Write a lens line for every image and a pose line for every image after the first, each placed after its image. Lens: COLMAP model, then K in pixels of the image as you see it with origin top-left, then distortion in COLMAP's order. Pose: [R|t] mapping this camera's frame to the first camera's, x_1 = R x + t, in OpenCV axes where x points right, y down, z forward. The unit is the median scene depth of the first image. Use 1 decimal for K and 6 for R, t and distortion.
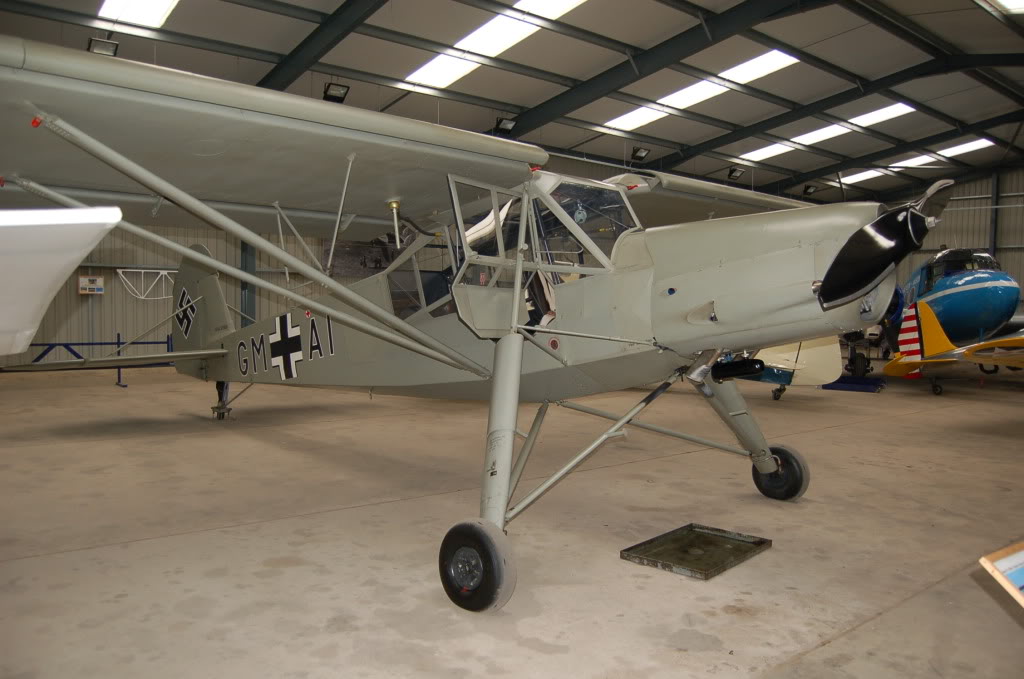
lens RADIAL K [[798.8, 0, 511.6], [0, 798.8, 366.0], [0, 0, 1]] dist [-0.085892, 0.032849]
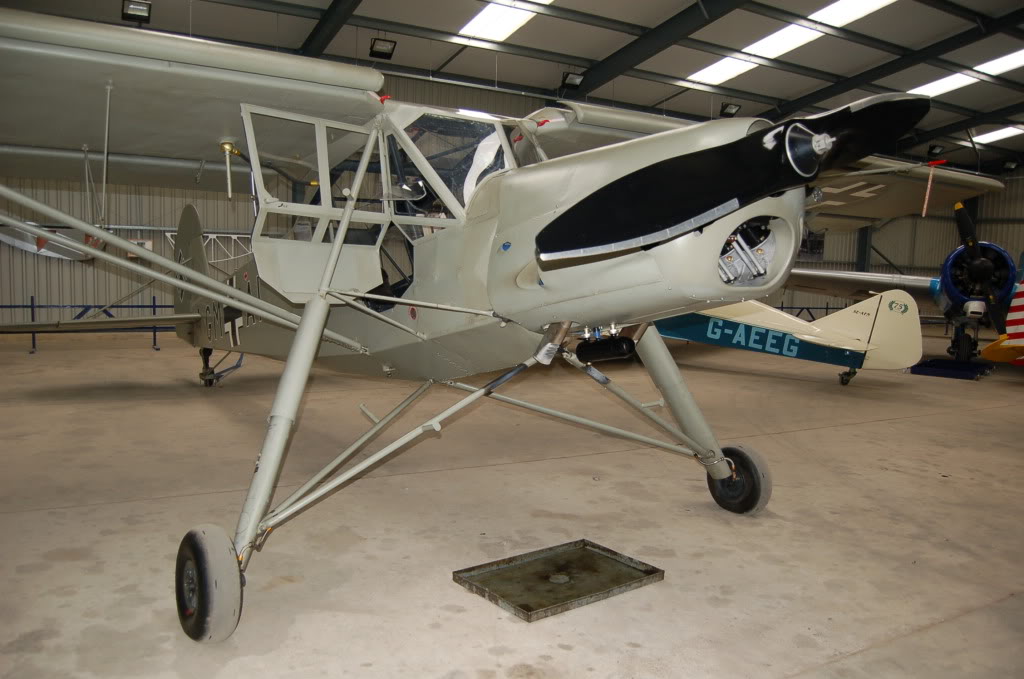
lens RADIAL K [[798.8, 0, 511.6], [0, 798.8, 366.0], [0, 0, 1]] dist [-0.085892, 0.032849]
pose [[0.985753, 0.030407, -0.165430, 0.115504], [-0.024285, 0.998948, 0.038902, -0.002840], [0.166439, -0.034330, 0.985454, 0.080705]]
